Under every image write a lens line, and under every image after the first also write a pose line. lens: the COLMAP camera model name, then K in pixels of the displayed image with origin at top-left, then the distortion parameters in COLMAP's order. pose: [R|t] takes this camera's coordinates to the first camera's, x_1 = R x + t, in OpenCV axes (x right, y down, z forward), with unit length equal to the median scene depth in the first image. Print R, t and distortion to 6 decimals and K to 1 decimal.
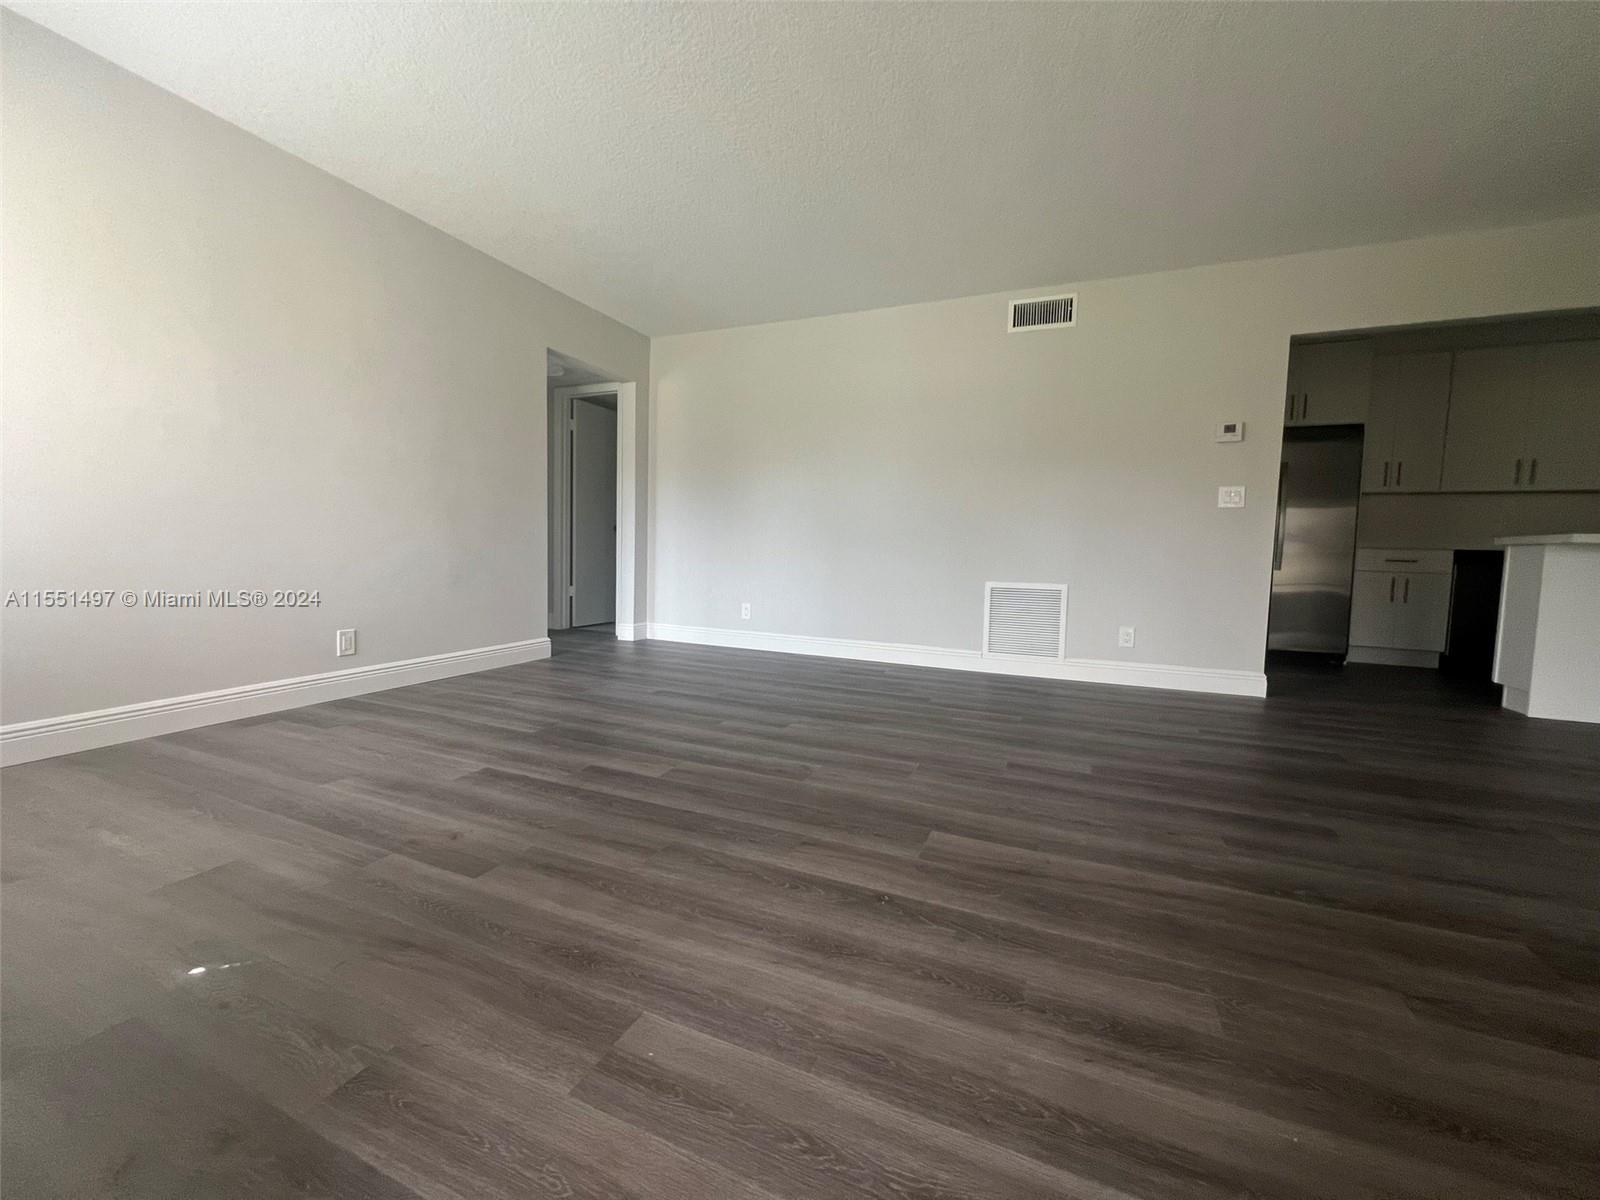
lens RADIAL K [[644.3, 0, 798.0], [0, 644.3, 591.3], [0, 0, 1]] dist [0.000551, 0.000898]
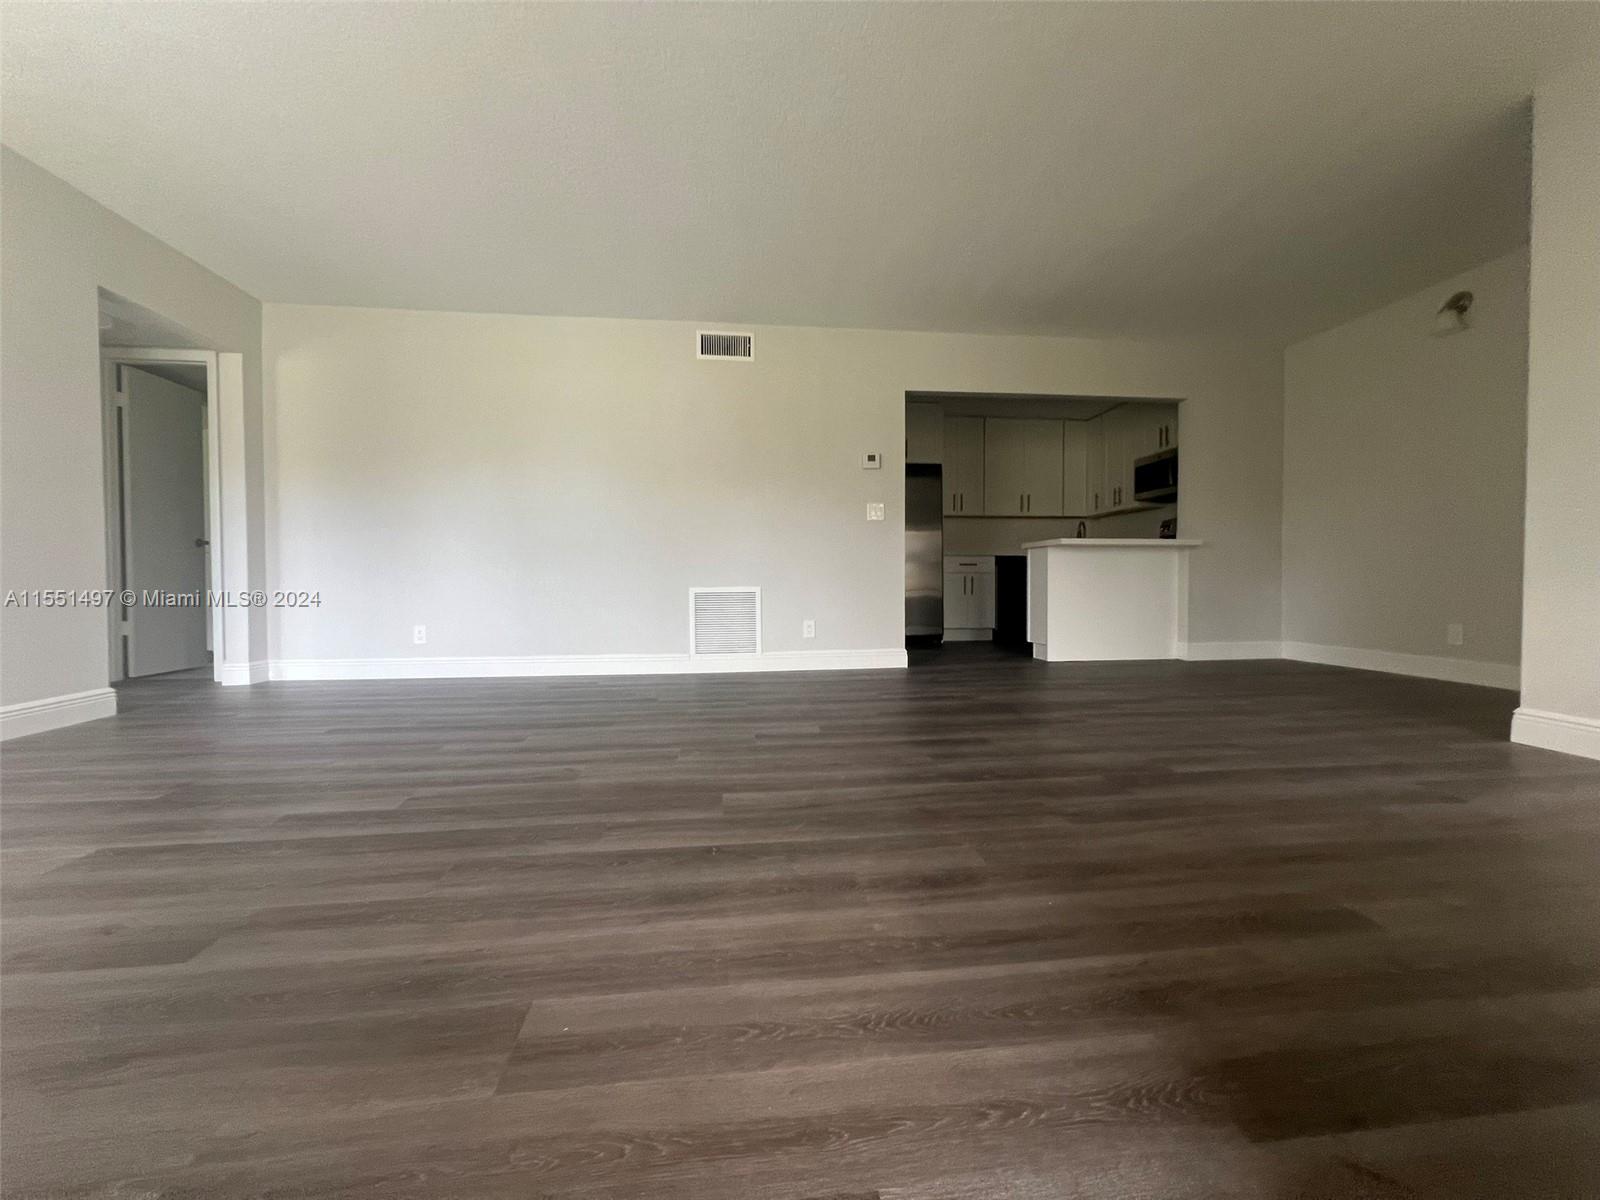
lens RADIAL K [[644.3, 0, 793.9], [0, 644.3, 593.3], [0, 0, 1]] dist [0.000551, 0.000898]
pose [[0.862700, -0.037449, 0.504328, -0.181923], [0.057891, 0.998012, -0.024920, 0.058204], [-0.502392, 0.050695, 0.863153, -0.005581]]
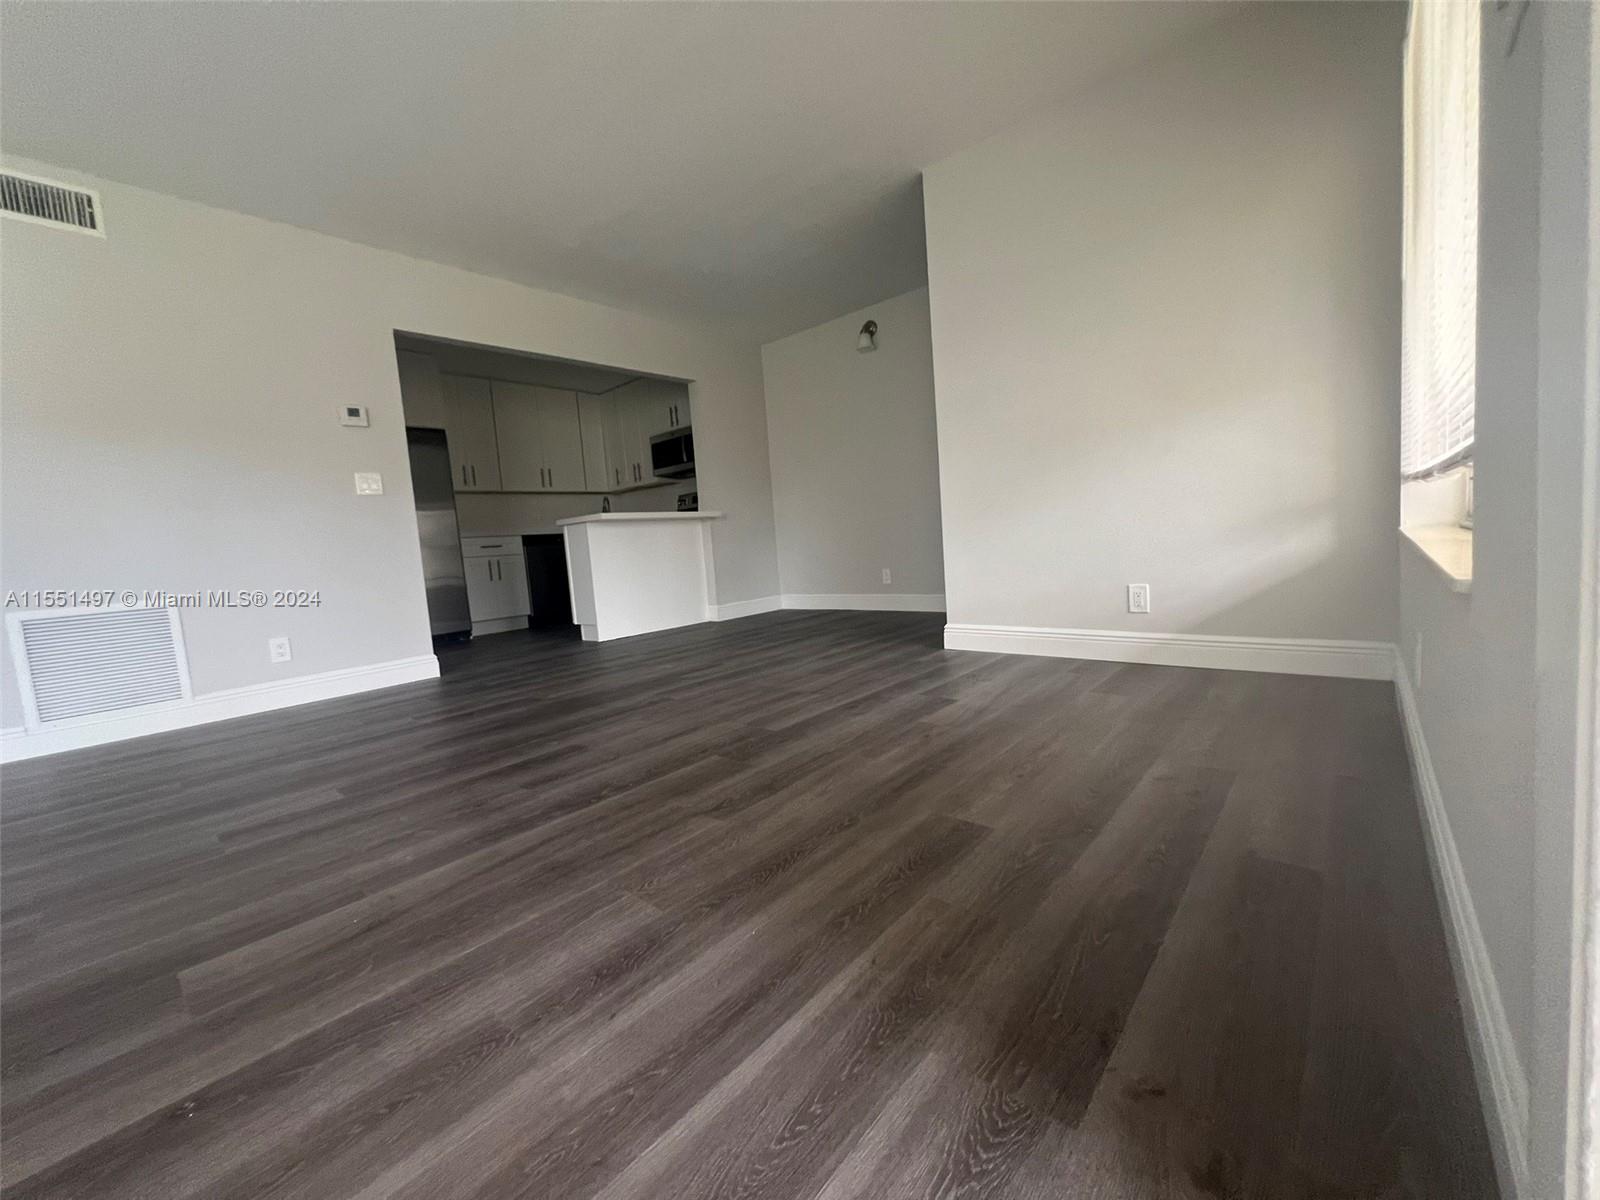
lens RADIAL K [[644.3, 0, 794.1], [0, 644.3, 596.3], [0, 0, 1]] dist [0.000551, 0.000898]
pose [[0.299100, -0.128274, 0.945561, -0.121610], [0.143848, 0.985660, 0.088212, 0.043528], [-0.943317, 0.109633, 0.313263, 0.186542]]
